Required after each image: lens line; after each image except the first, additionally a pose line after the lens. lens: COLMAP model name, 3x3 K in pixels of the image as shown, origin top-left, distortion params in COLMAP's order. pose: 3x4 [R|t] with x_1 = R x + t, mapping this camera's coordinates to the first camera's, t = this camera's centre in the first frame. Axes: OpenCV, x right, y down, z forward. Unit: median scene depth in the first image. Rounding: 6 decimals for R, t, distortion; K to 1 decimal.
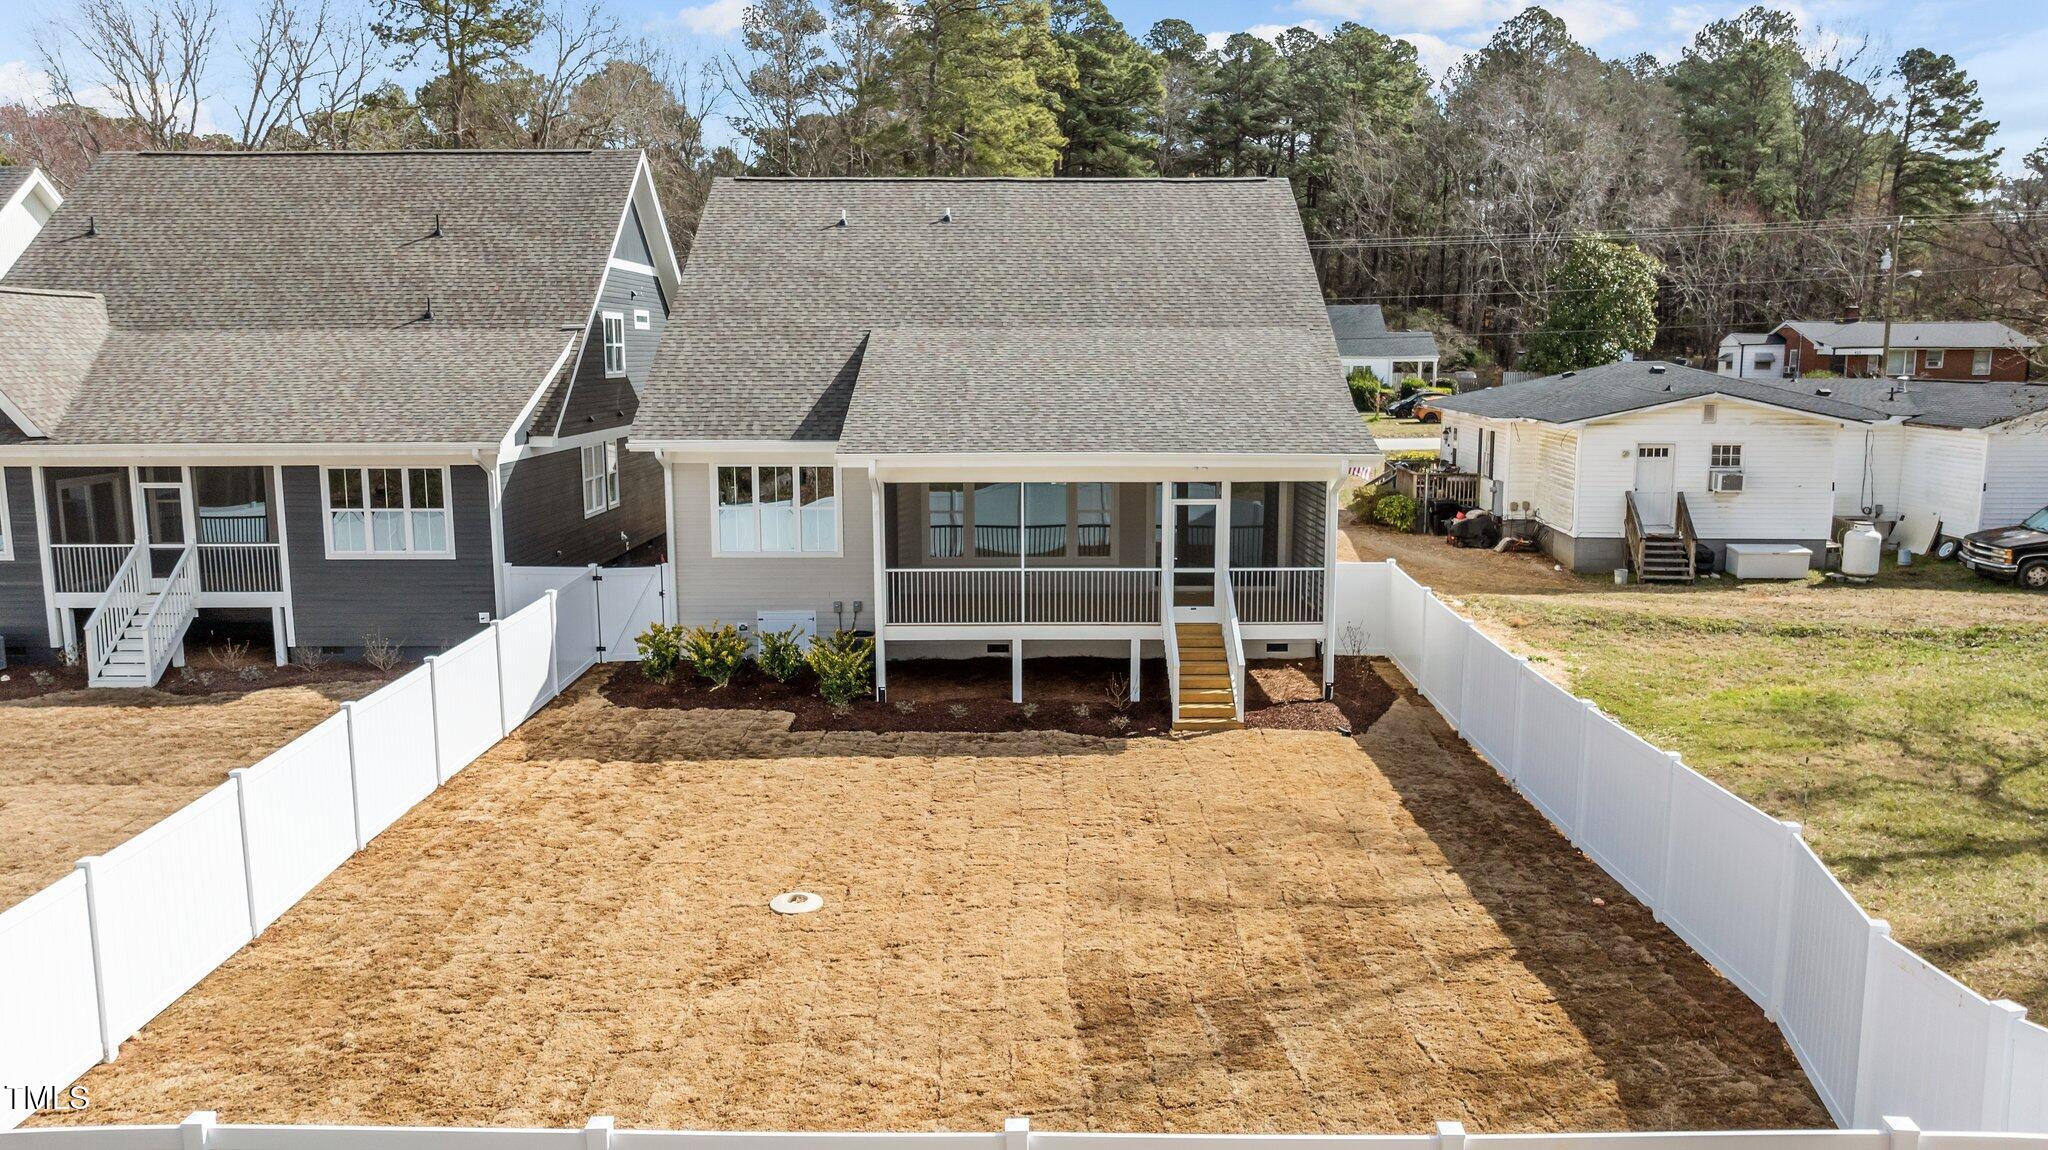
lens RADIAL K [[1439.1, 0, 1038.0], [0, 1439.1, 580.0], [0, 0, 1]] dist [-0.020481, 0.002348]
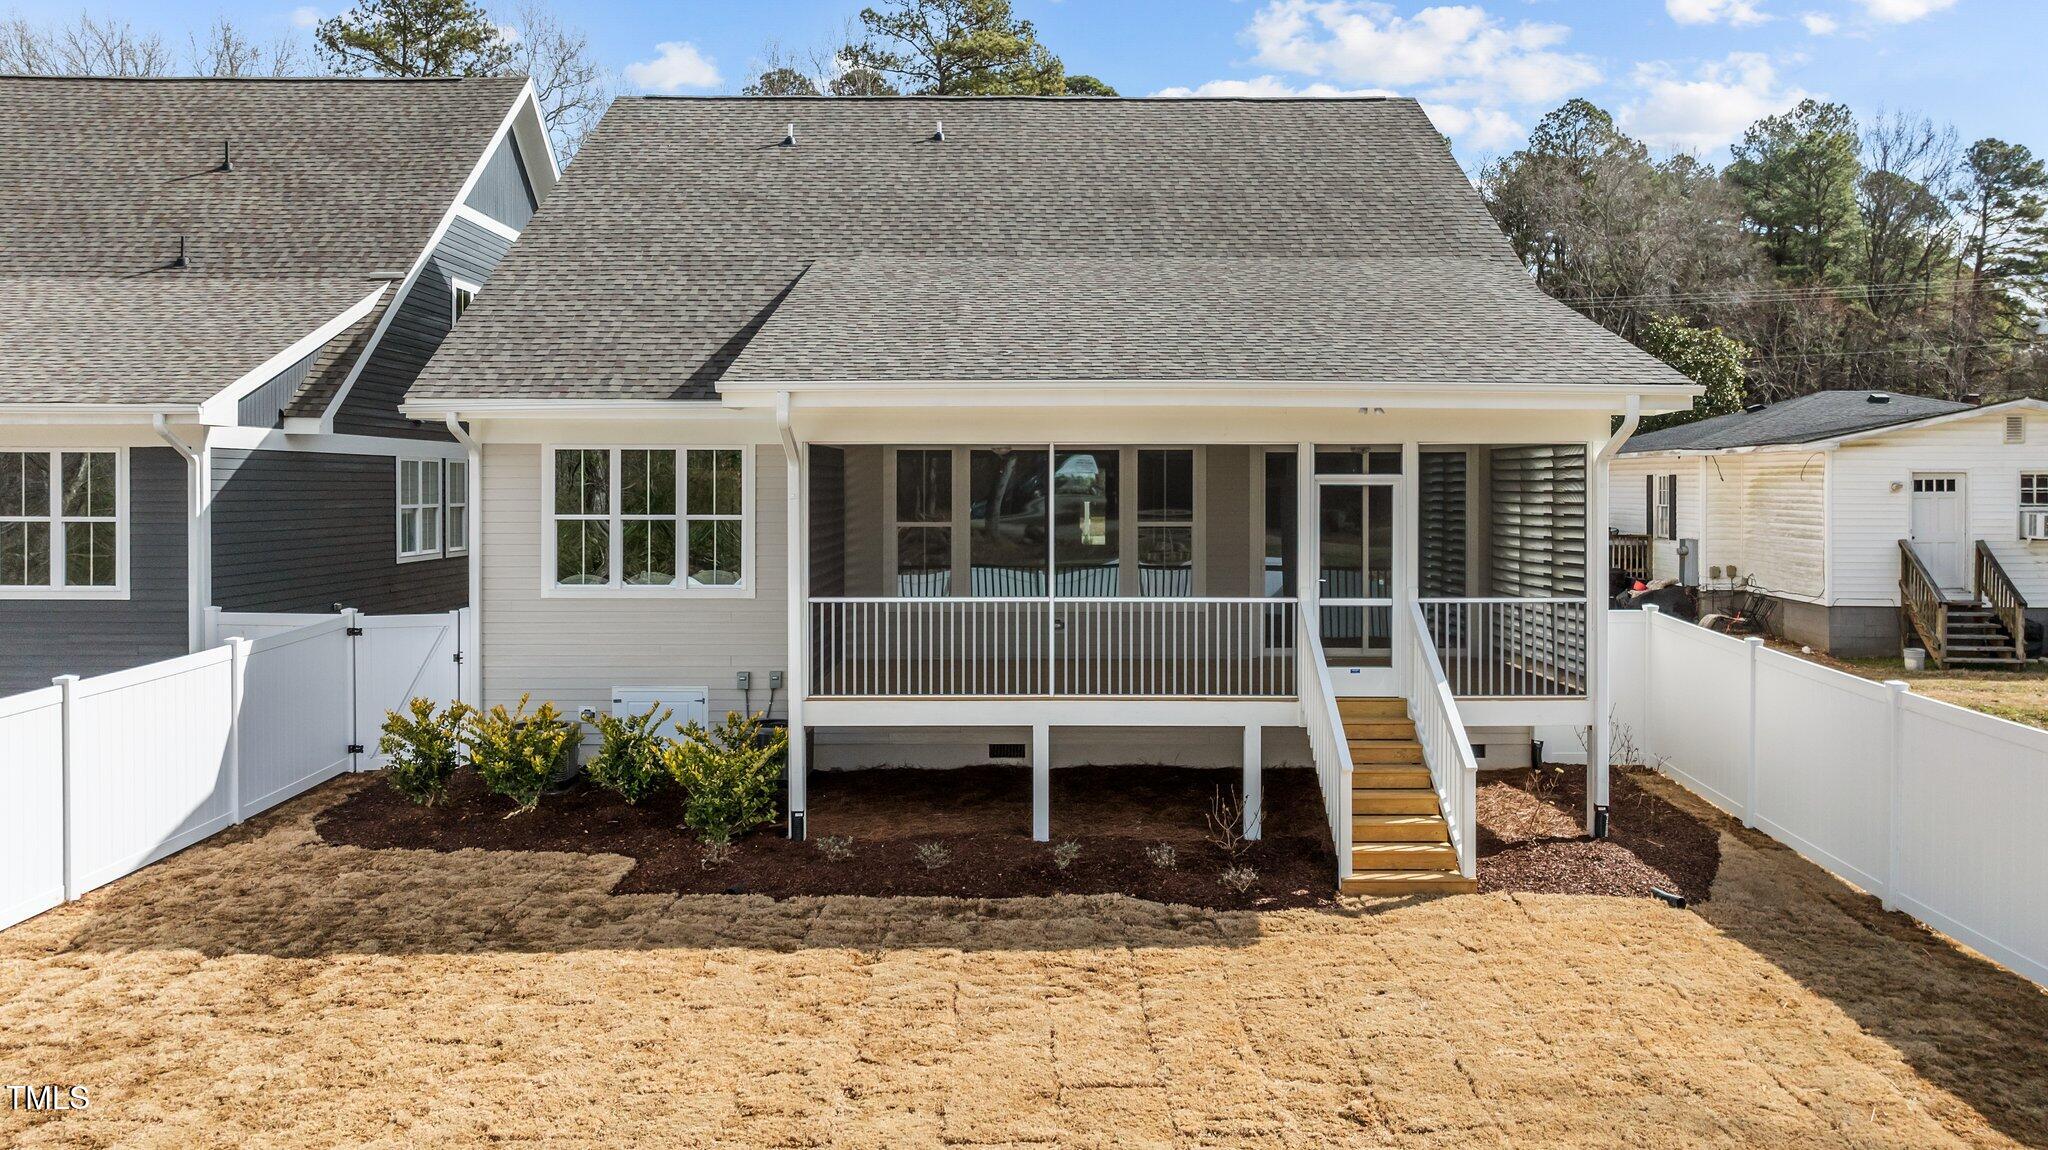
lens RADIAL K [[1165.6, 0, 1030.5], [0, 1165.6, 574.0], [0, 0, 1]] dist [-0.015953, 0.002379]
pose [[0.999967, 0.002054, -0.007823, -0.015059], [-0.003203, 0.988710, -0.149810, 0.050220], [0.007427, 0.149831, 0.988684, 0.536333]]
